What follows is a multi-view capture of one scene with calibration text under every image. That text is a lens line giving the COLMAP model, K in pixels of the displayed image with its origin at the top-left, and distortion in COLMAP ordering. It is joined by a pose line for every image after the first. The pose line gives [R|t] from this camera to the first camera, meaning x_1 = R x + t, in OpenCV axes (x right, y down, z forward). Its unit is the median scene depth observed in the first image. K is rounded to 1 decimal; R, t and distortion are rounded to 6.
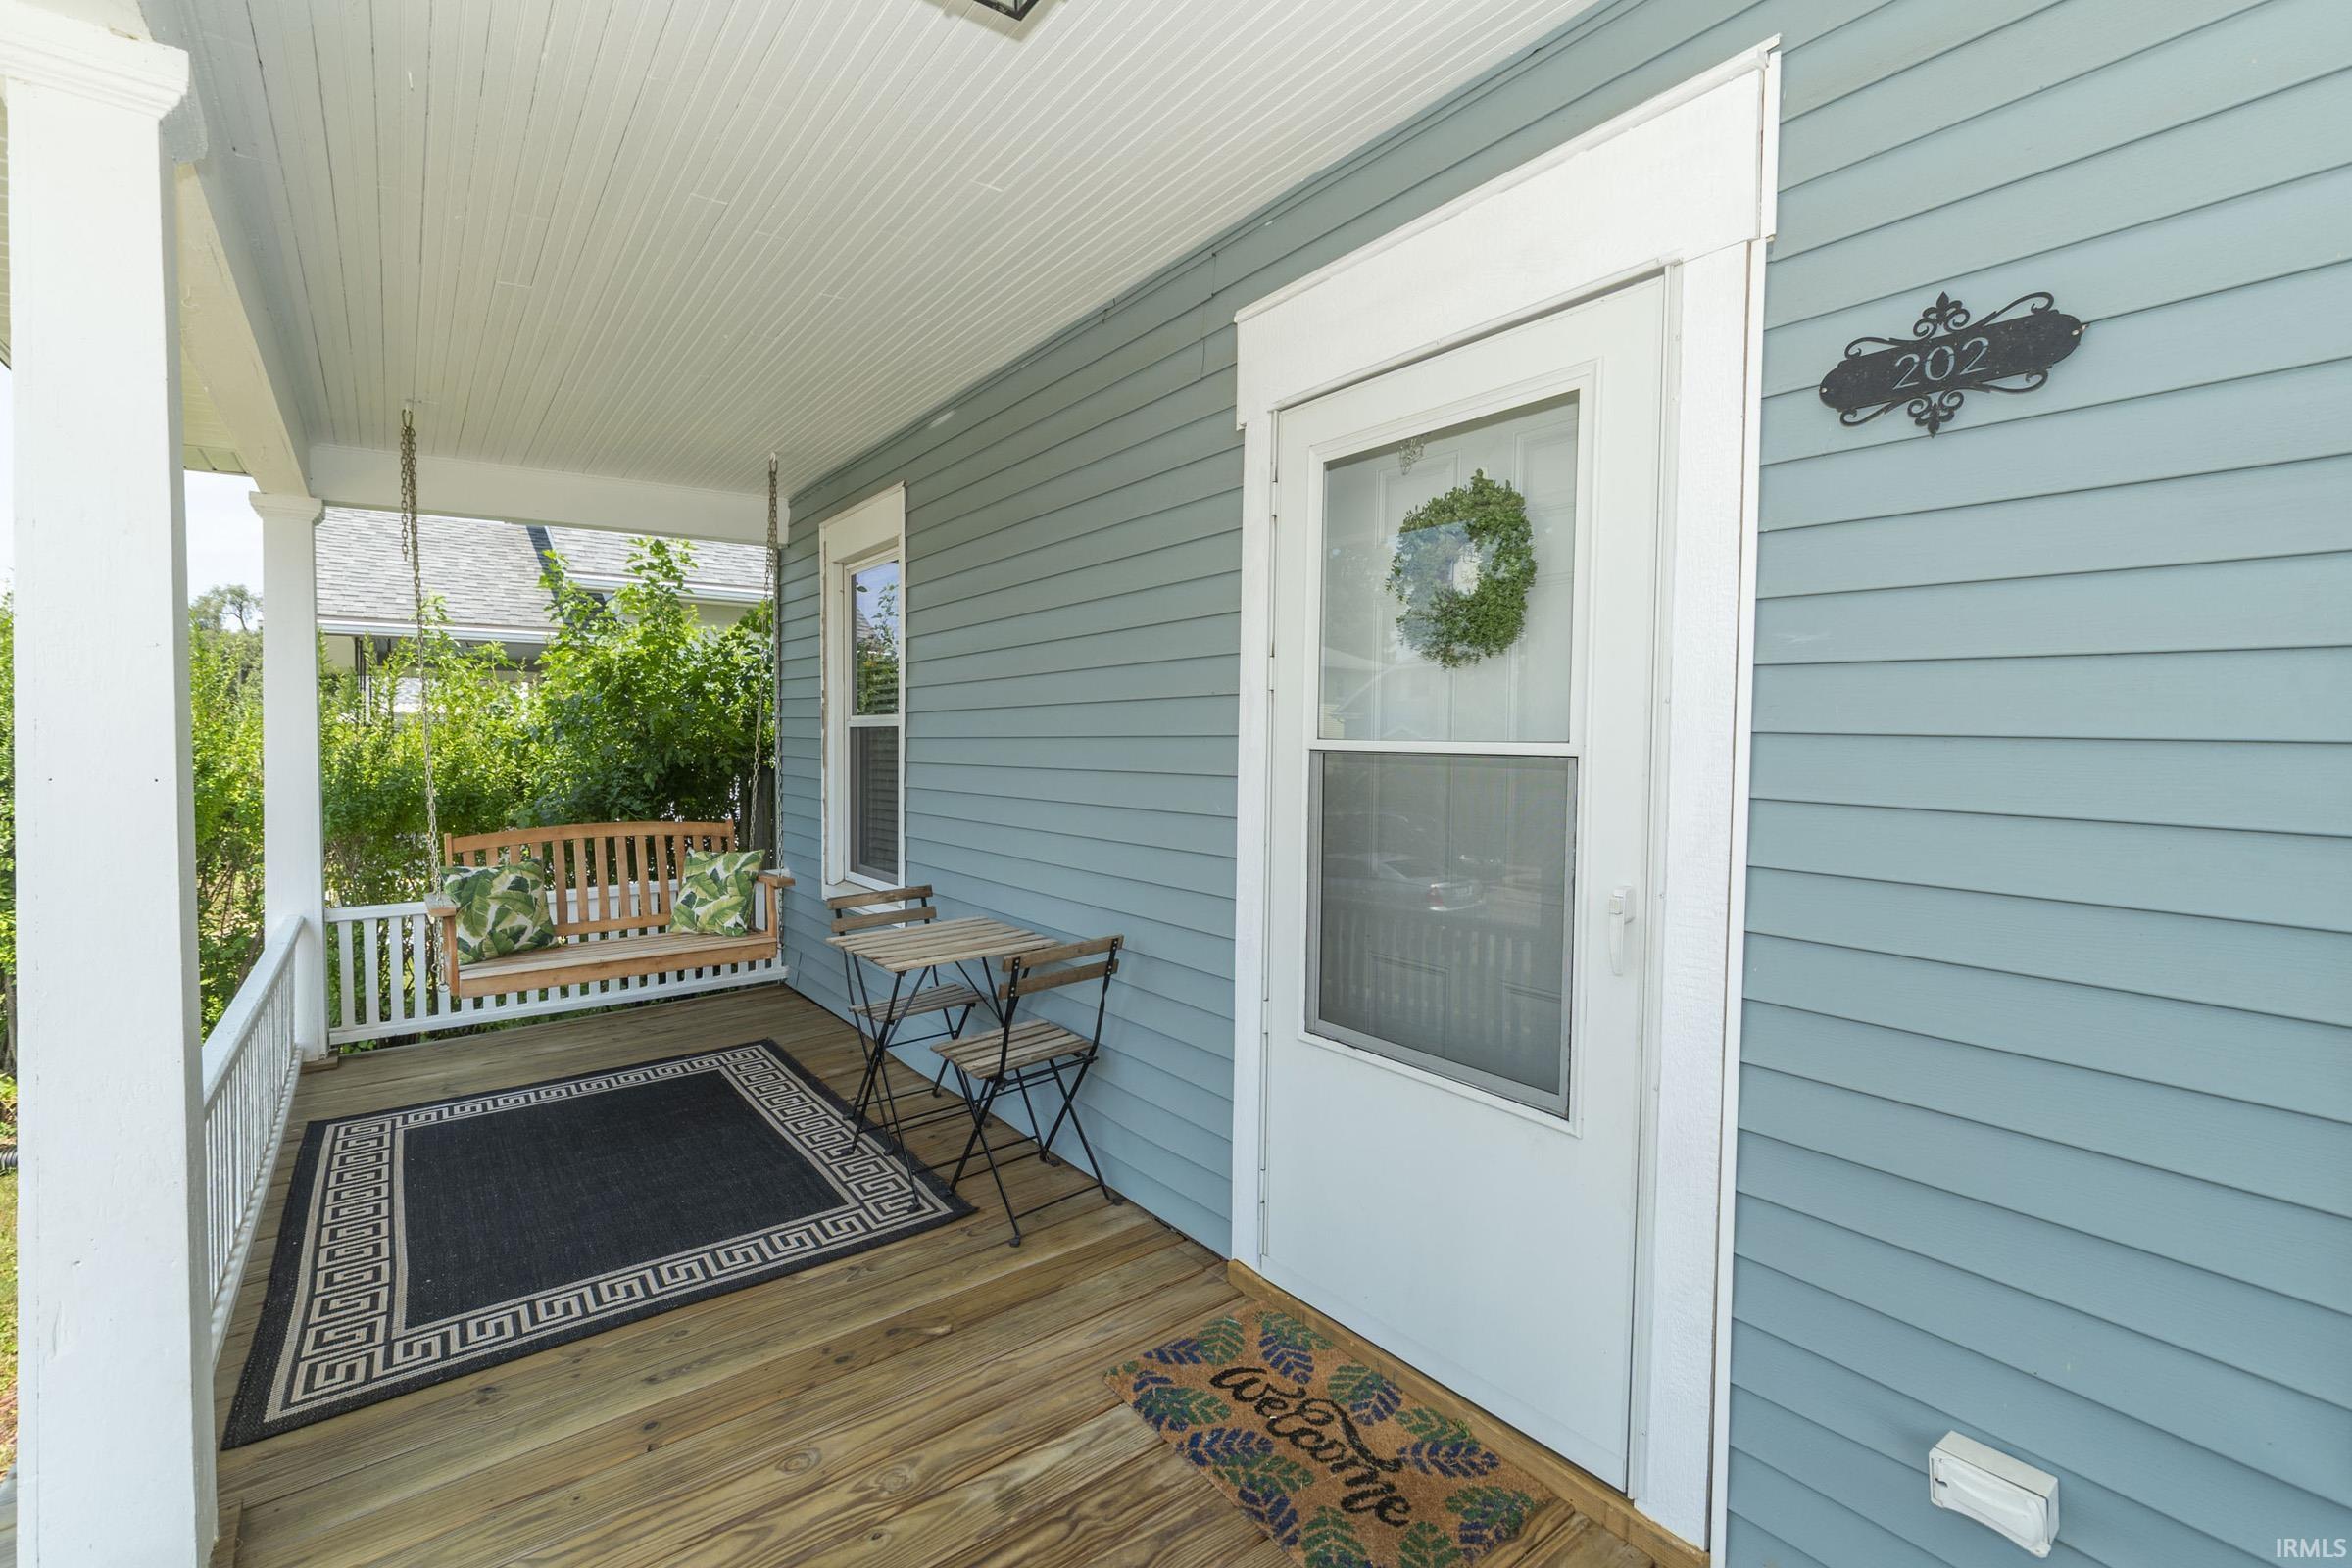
lens RADIAL K [[1045.2, 0, 1152.5], [0, 1045.2, 776.6], [0, 0, 1]] dist [0.001850, -0.005149]
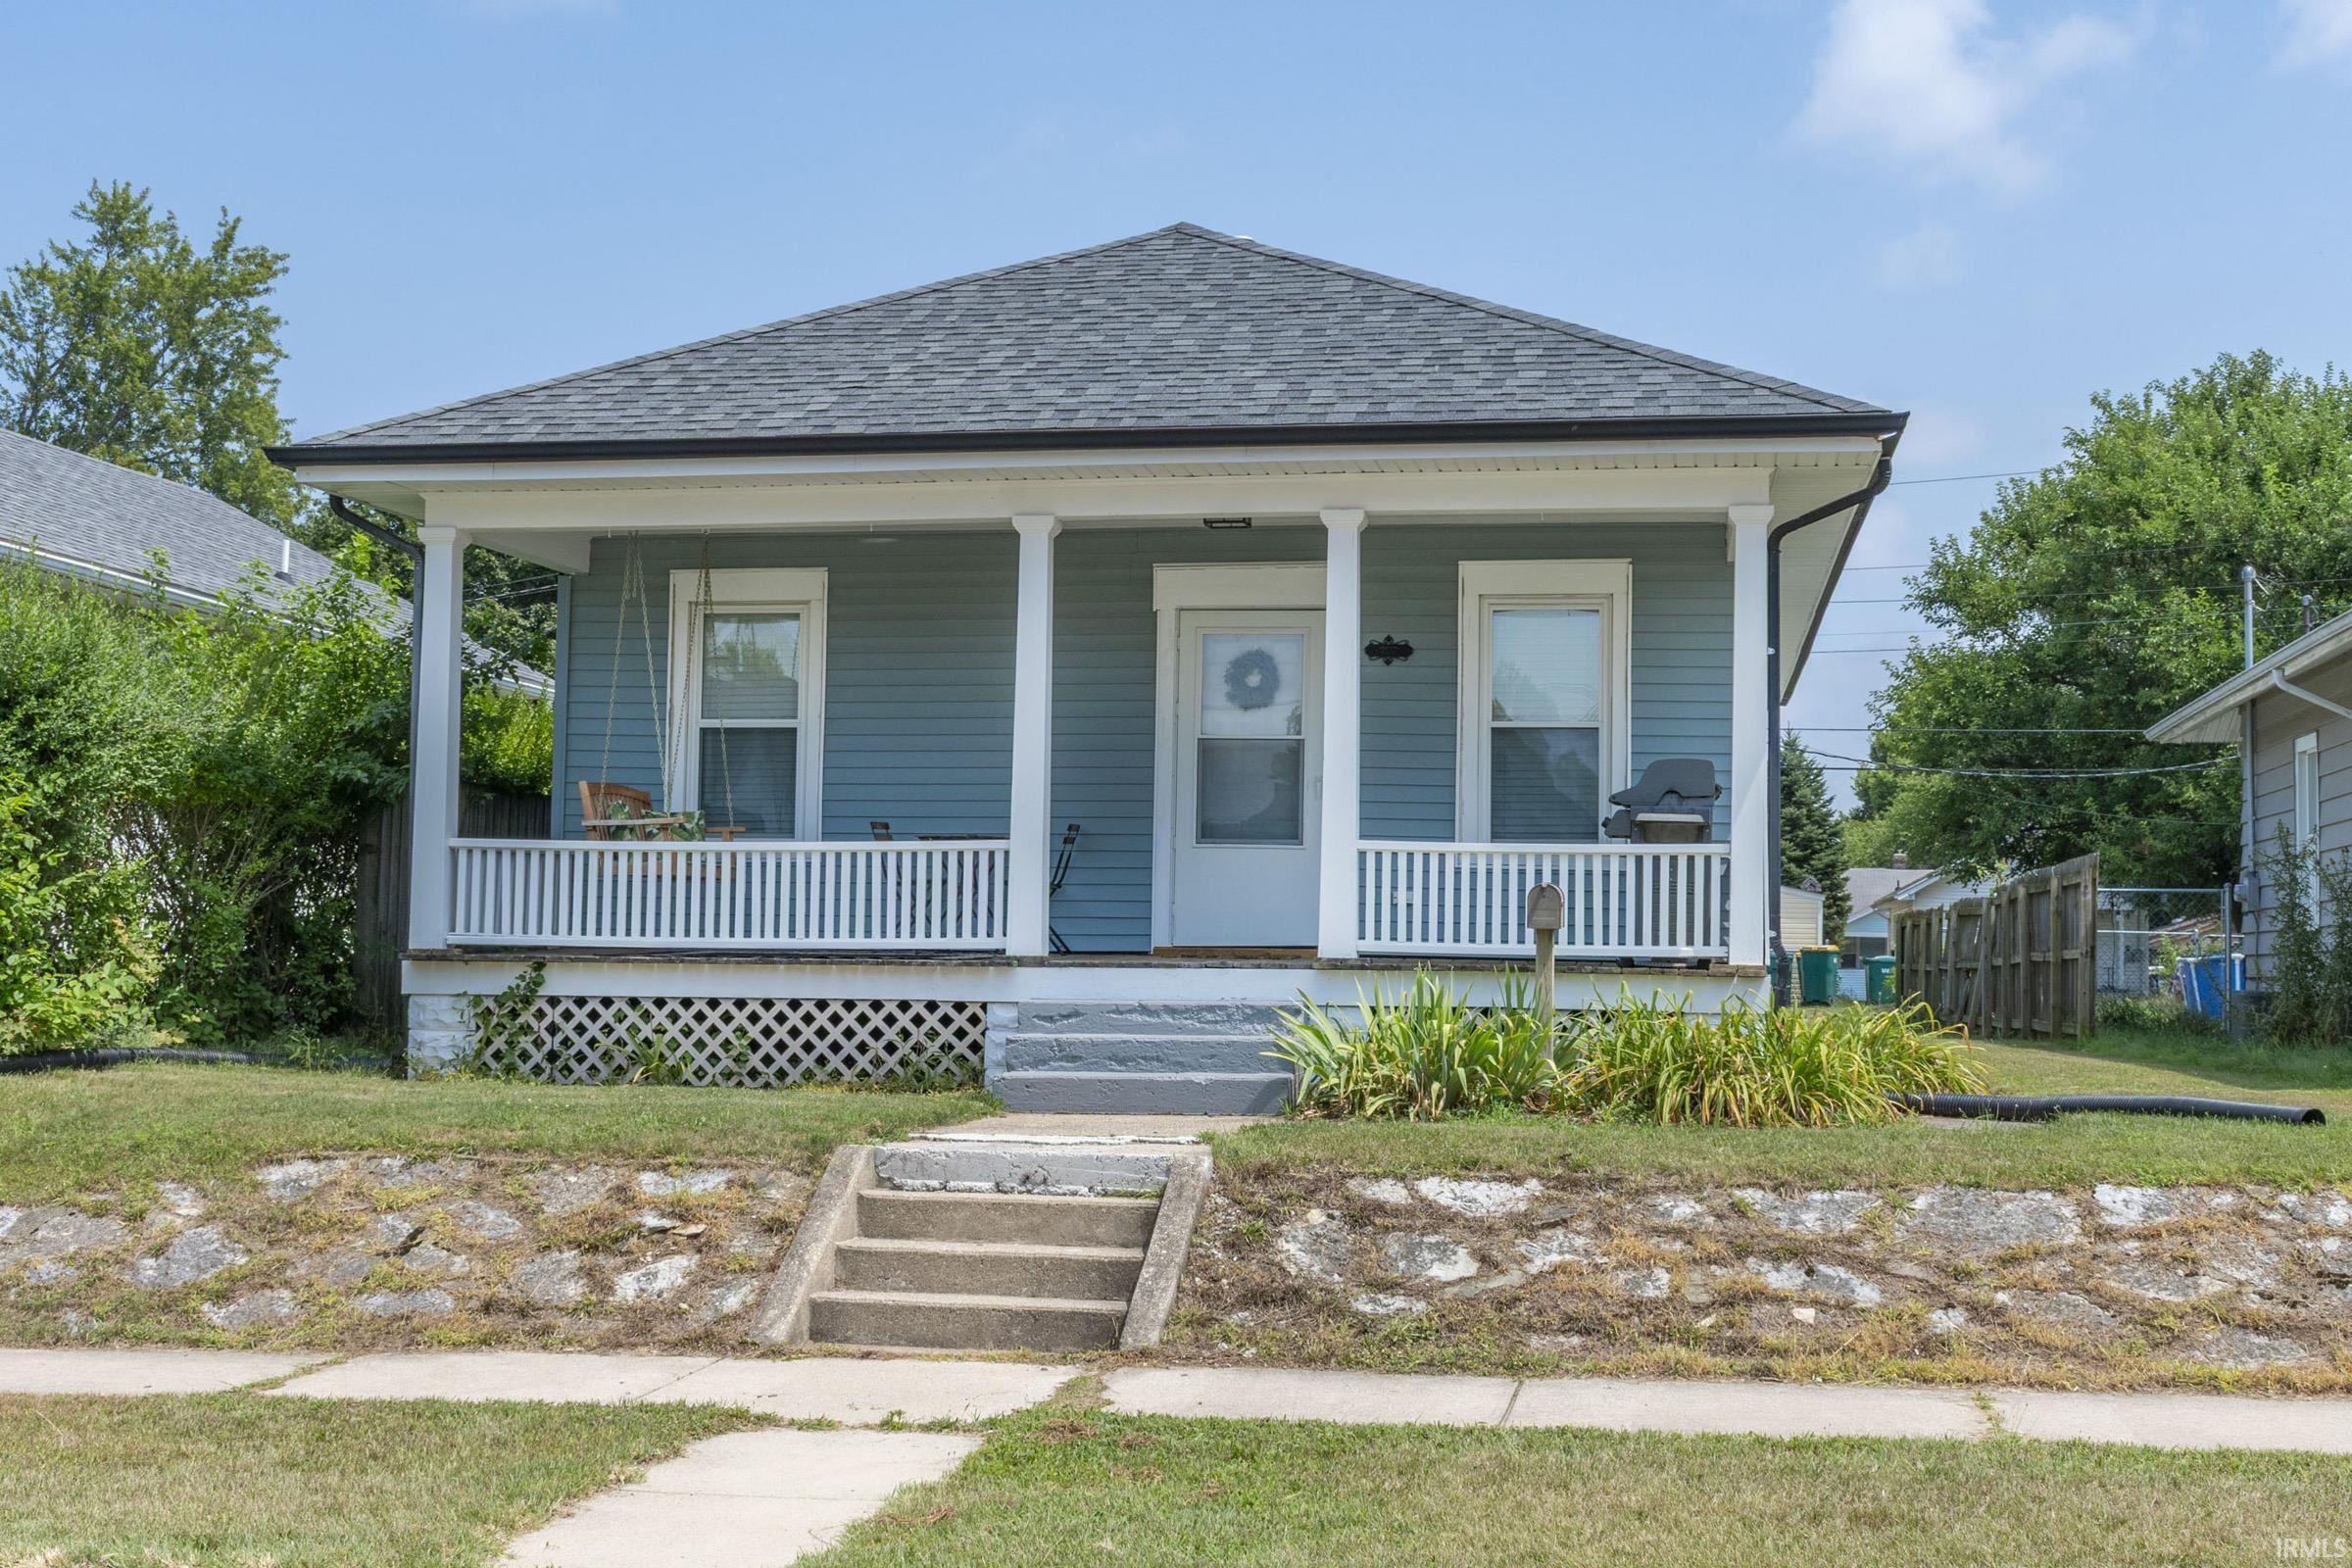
lens RADIAL K [[2870.7, 0, 1176.0], [0, 2870.7, 784.0], [0, 0, 1]] dist [0.005253, 0.036001]
pose [[0.727634, 0.054646, 0.683786, -5.426982], [0.012197, 0.995634, -0.092547, 0.851554], [-0.685857, 0.075681, 0.723790, -4.740934]]
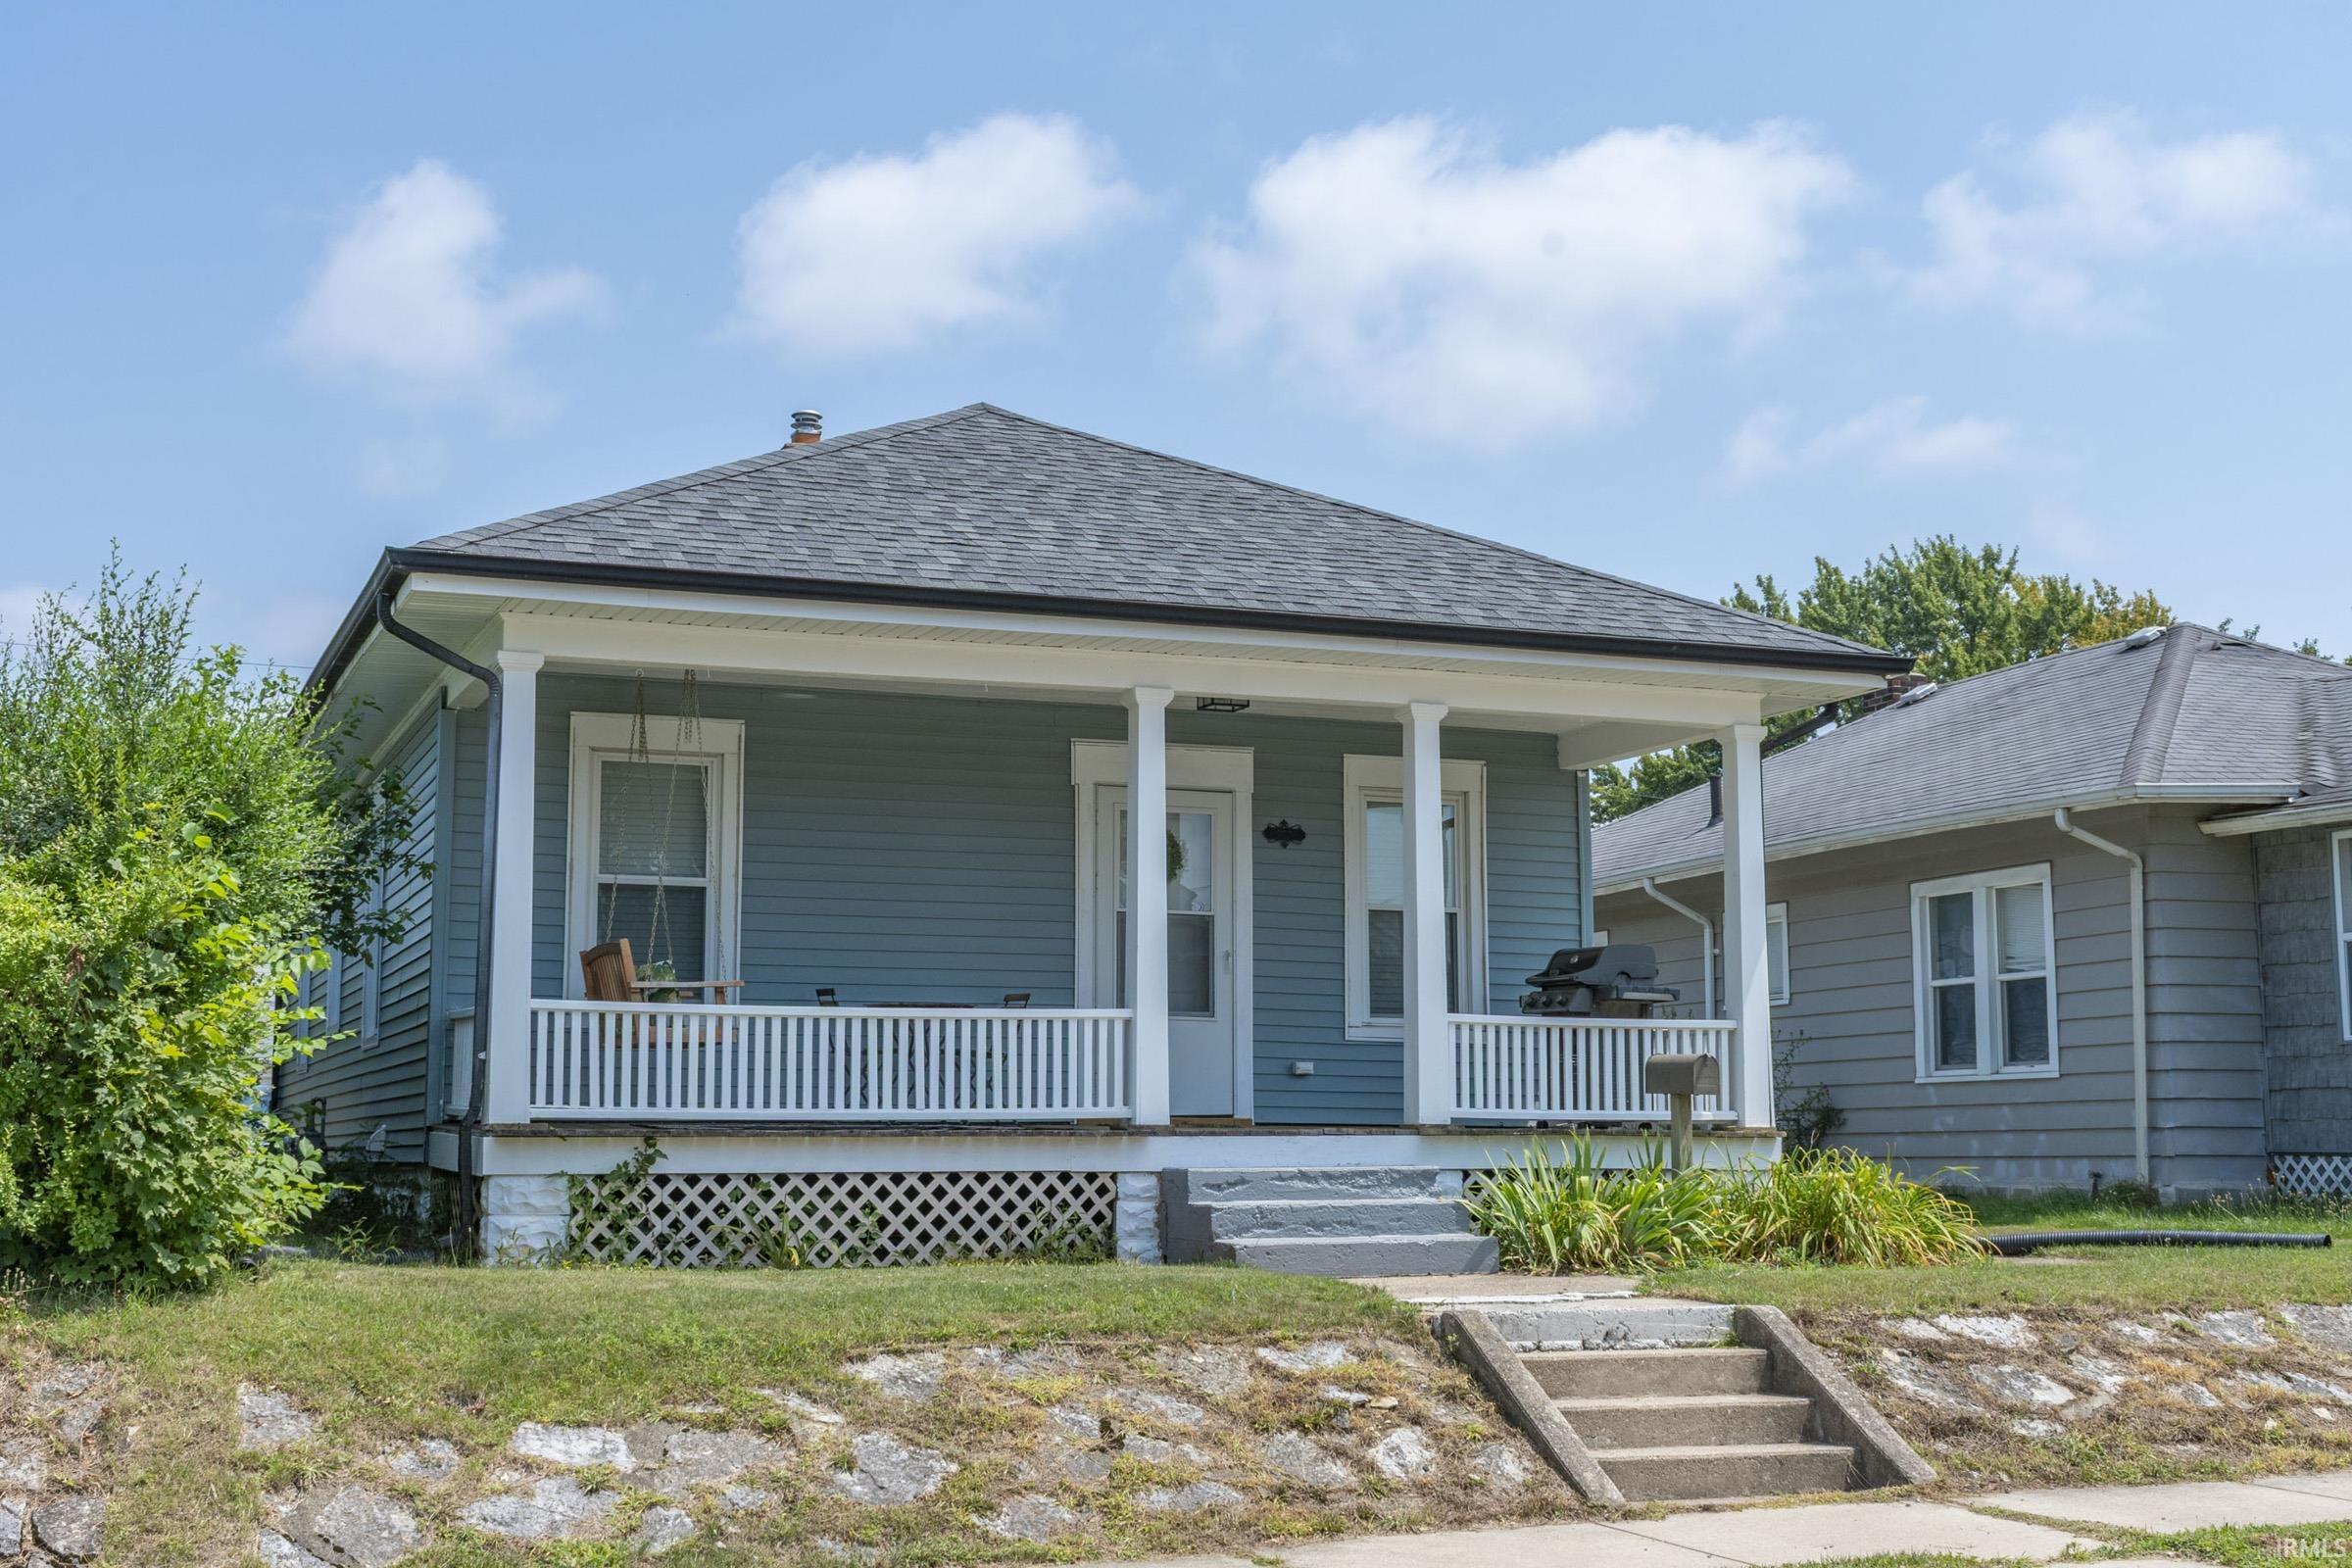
lens RADIAL K [[2794.2, 0, 1176.0], [0, 2794.2, 784.0], [0, 0, 1]] dist [0.003067, 0.044636]
pose [[0.269800, 0.126864, 0.954523, -7.551638], [0.037413, 0.989153, -0.142042, 0.762636], [-0.962189, 0.074035, 0.262127, -1.223579]]
